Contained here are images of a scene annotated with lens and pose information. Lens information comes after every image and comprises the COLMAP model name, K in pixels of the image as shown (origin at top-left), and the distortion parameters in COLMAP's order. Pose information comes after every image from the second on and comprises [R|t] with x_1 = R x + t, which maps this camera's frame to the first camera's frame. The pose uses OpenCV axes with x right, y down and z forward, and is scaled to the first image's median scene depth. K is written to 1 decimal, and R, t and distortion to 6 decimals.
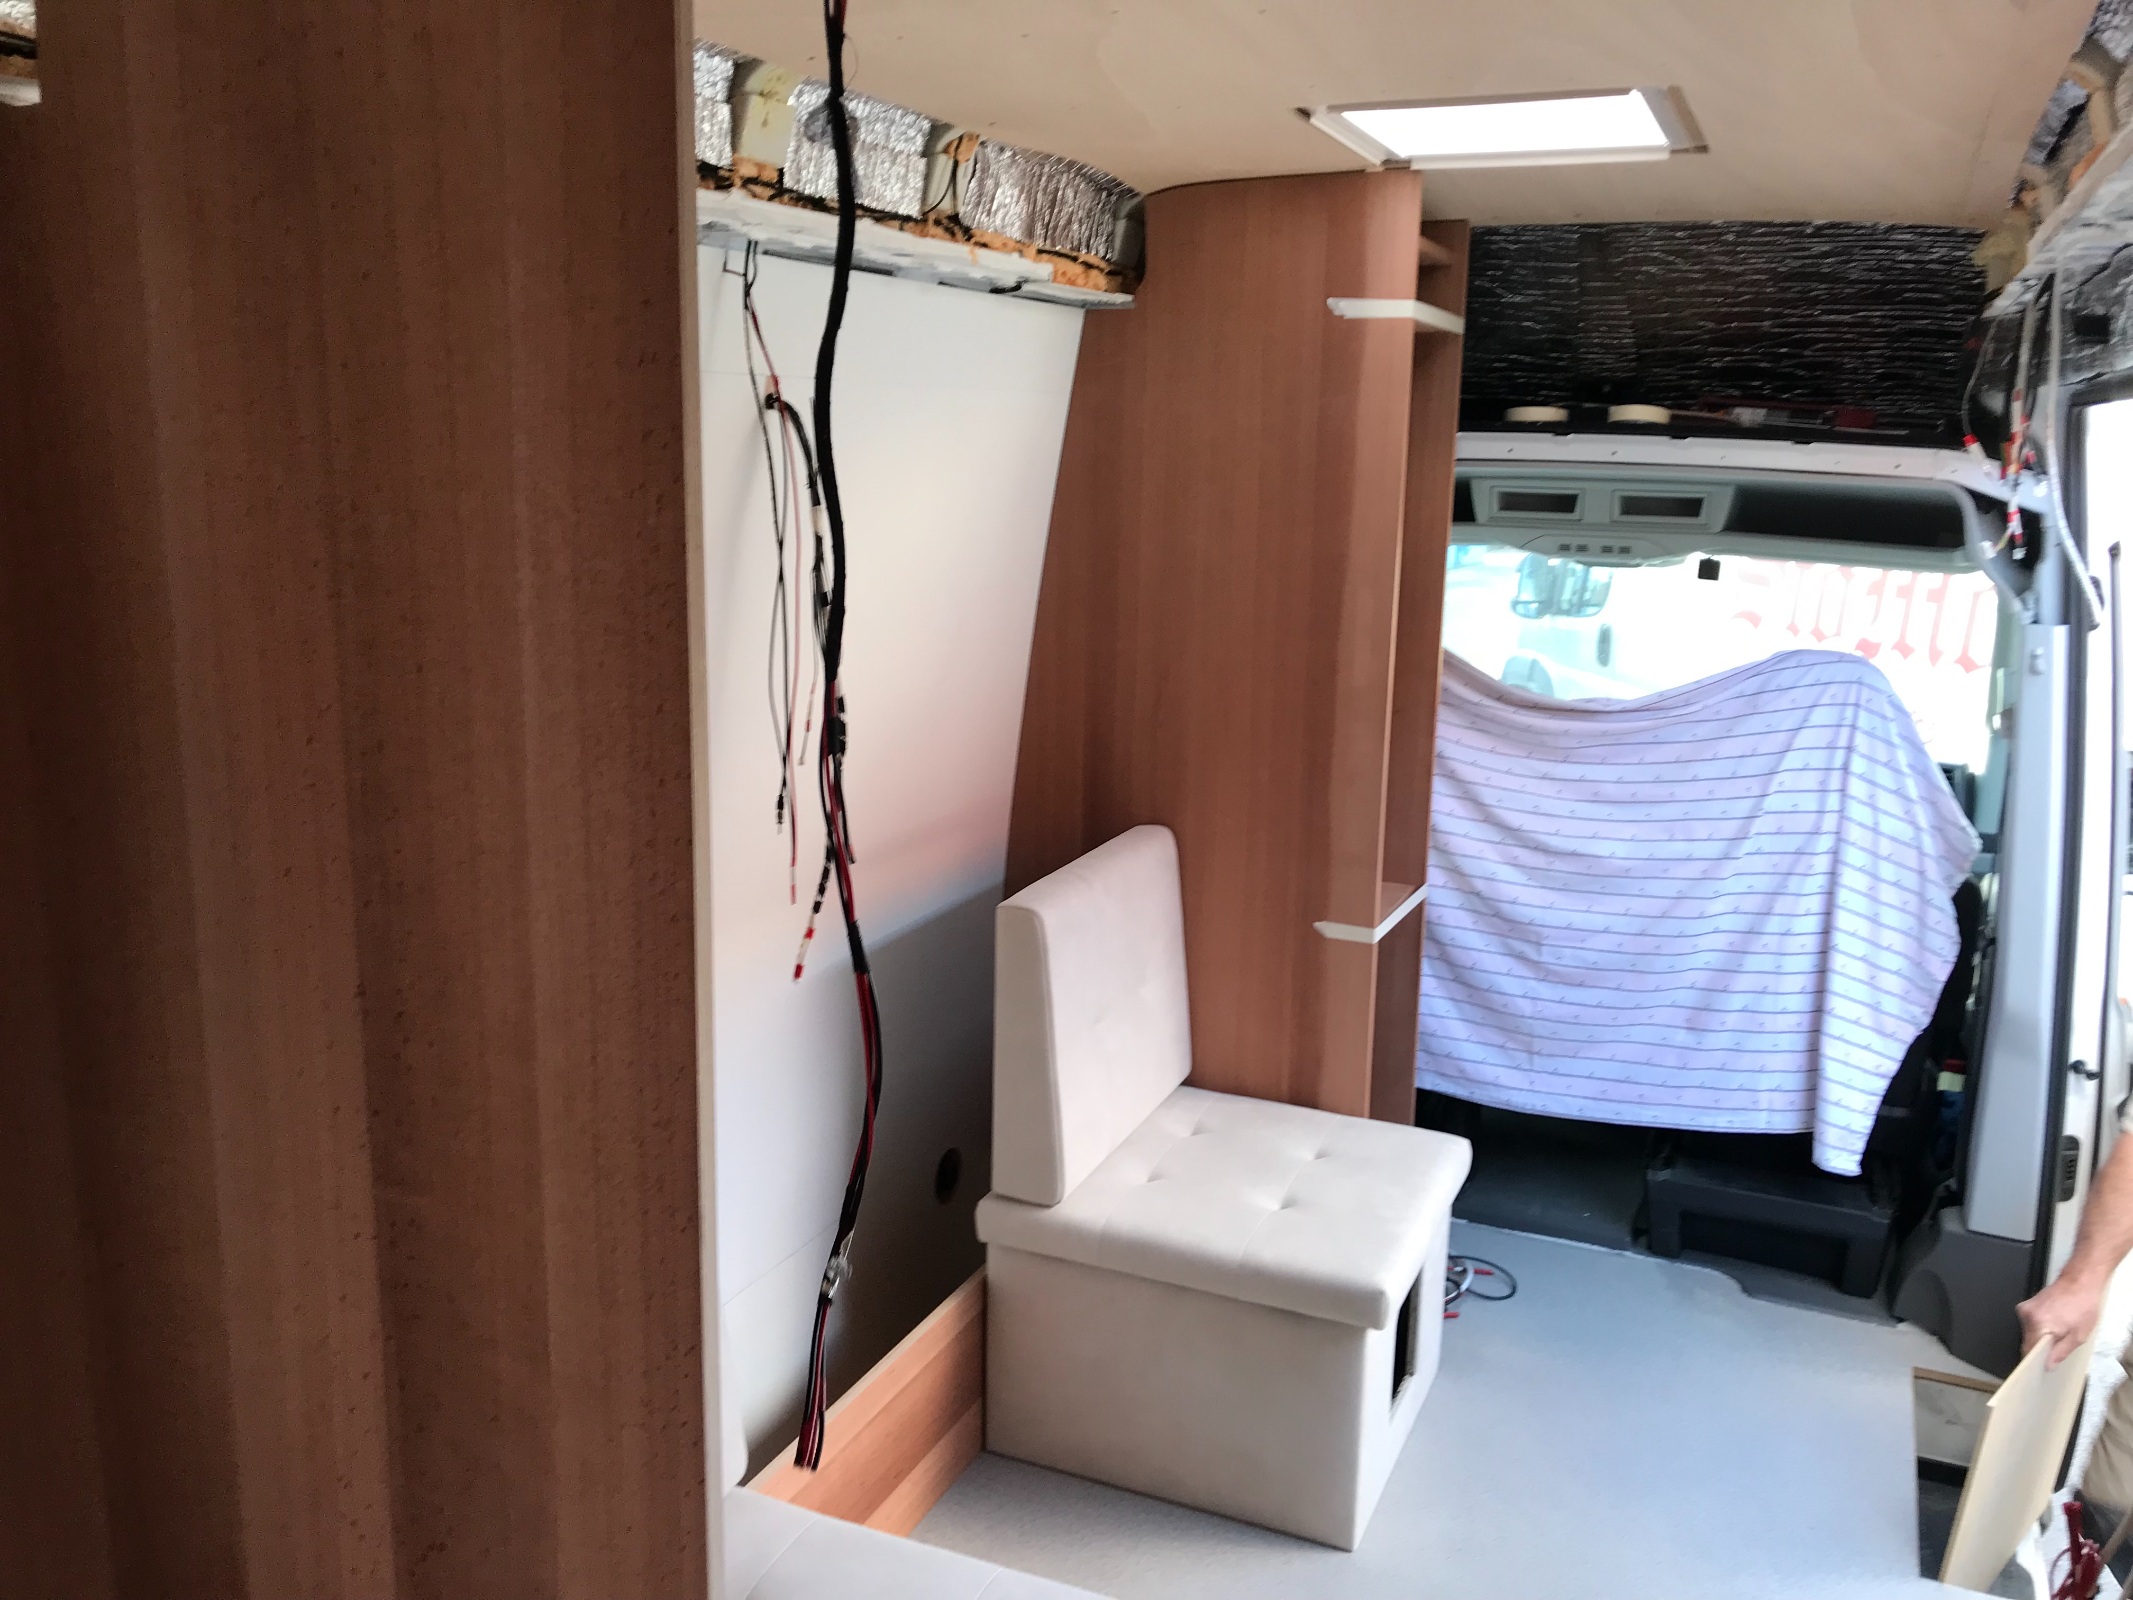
lens RADIAL K [[1787.8, 0, 1063.5], [0, 1787.8, 791.5], [0, 0, 1]] dist [0.013096, 0.037040]
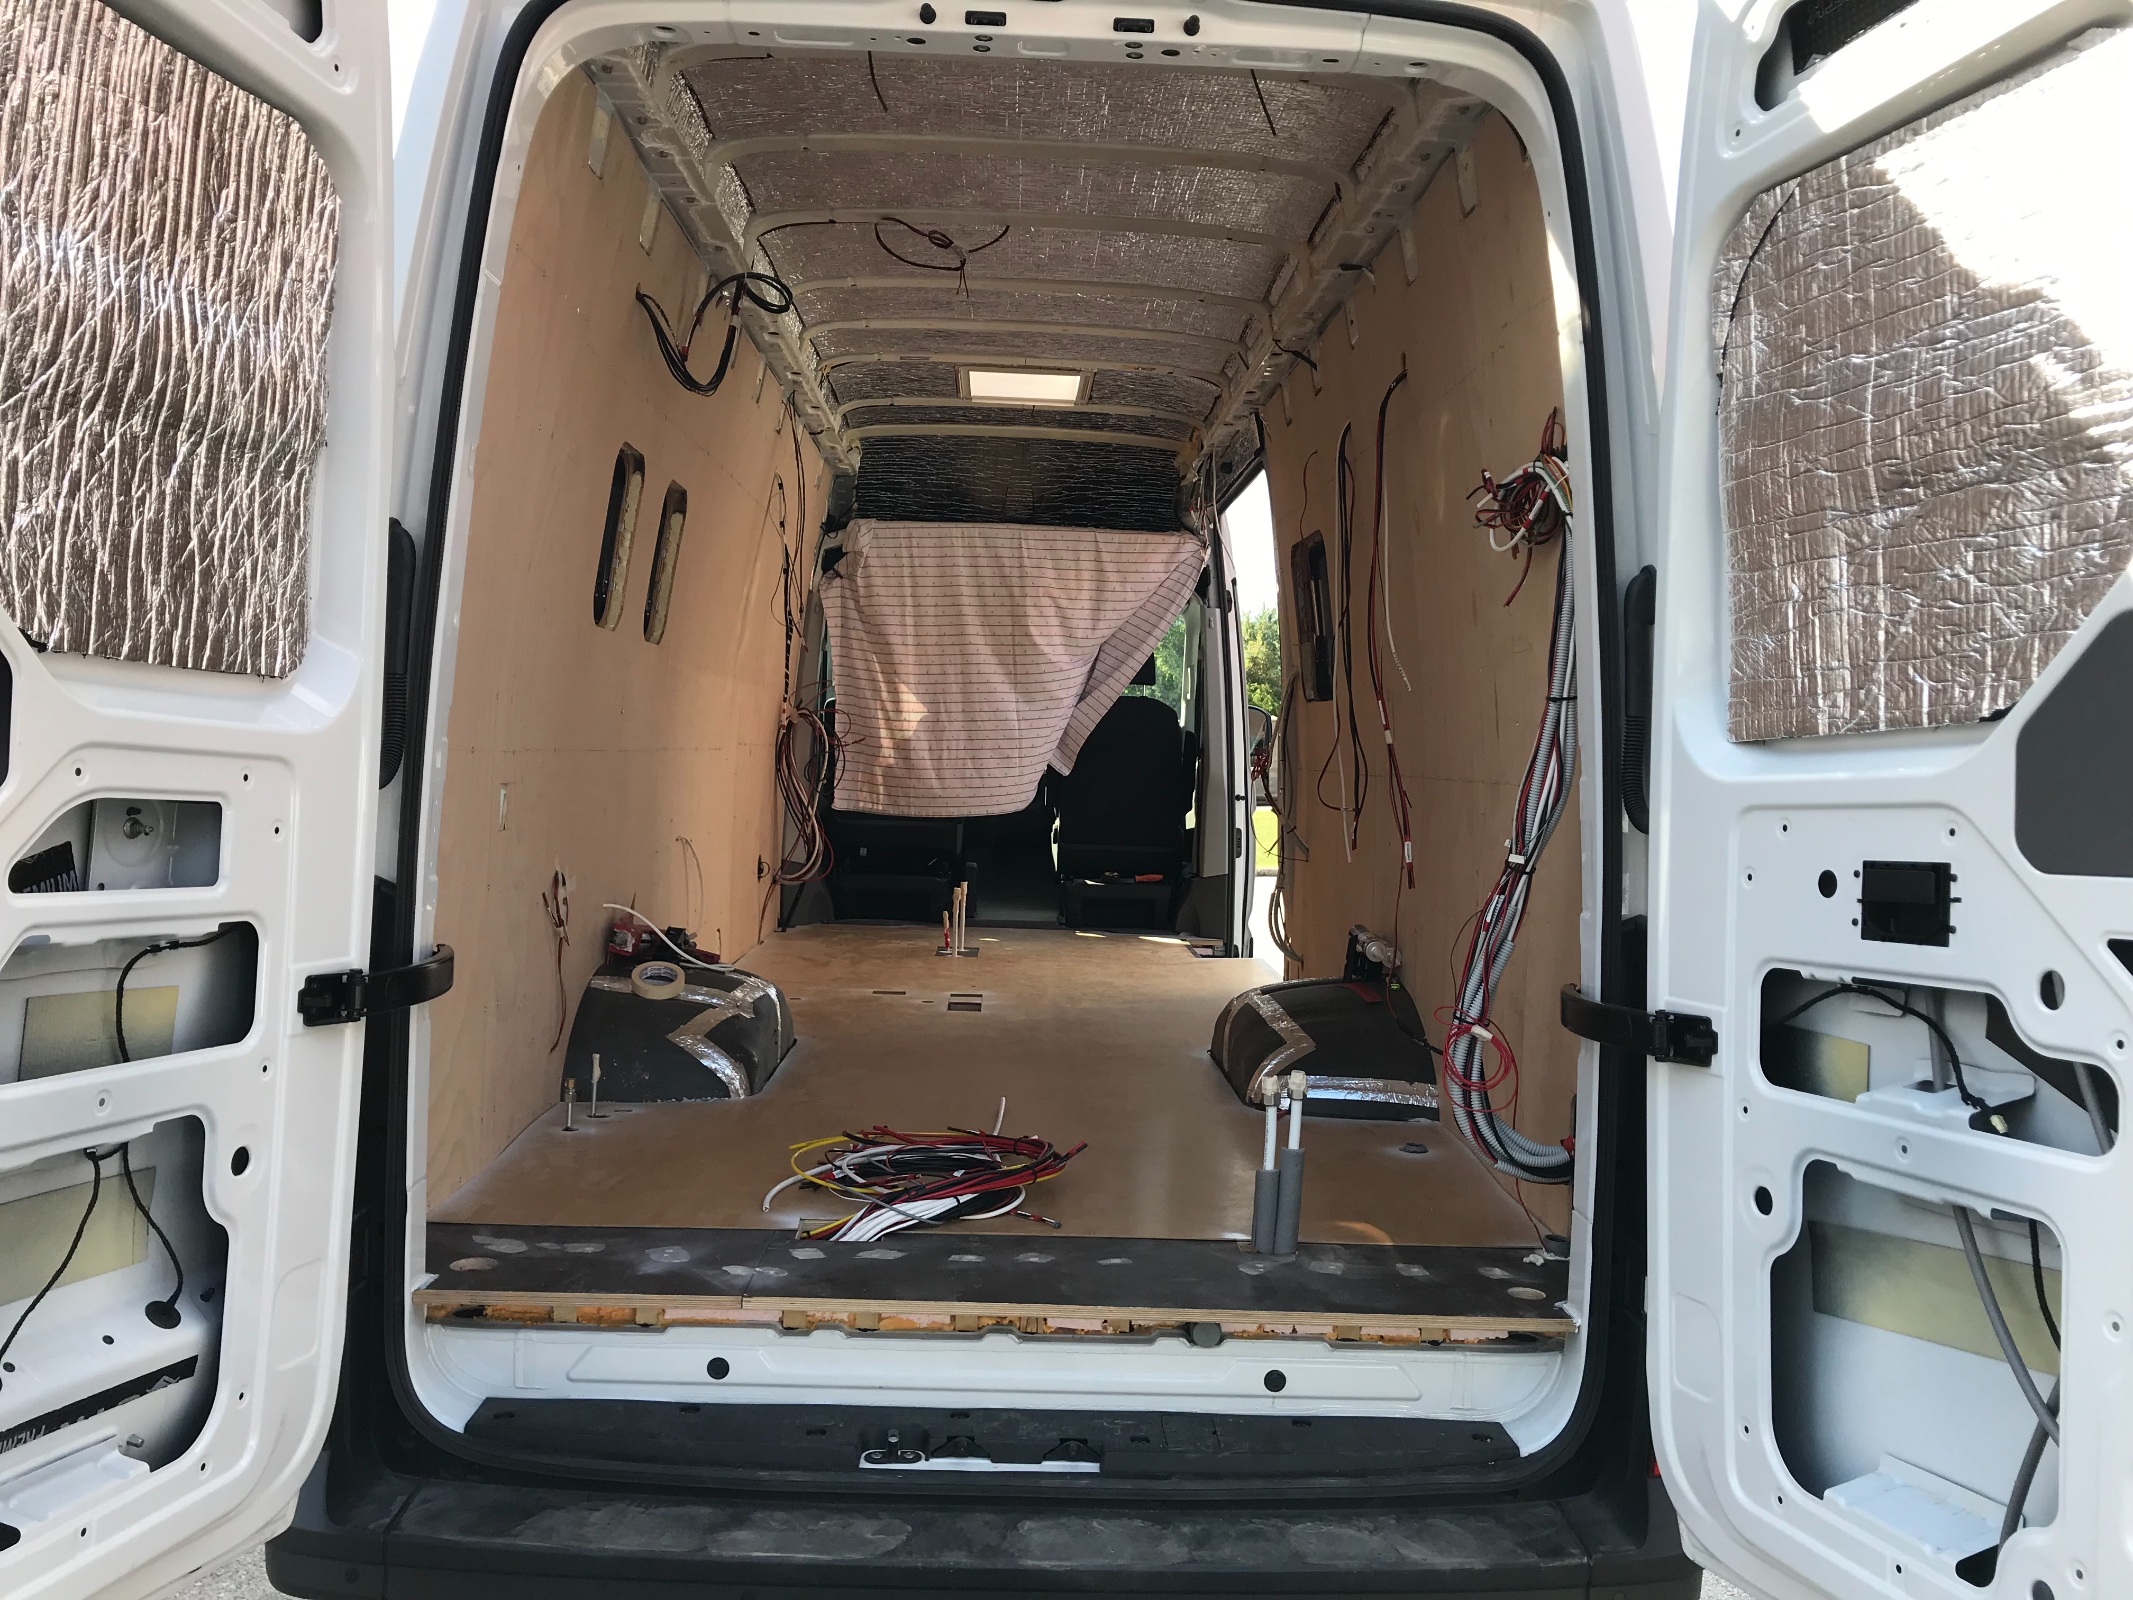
lens RADIAL K [[1769.3, 0, 1067.5], [0, 1769.3, 791.7], [0, 0, 1]] dist [0.053000, -0.064247]
pose [[0.900828, 0.004489, 0.434154, -0.660876], [0.069010, 0.985754, -0.153381, 0.495947], [-0.428658, 0.168131, 0.887685, -0.987186]]
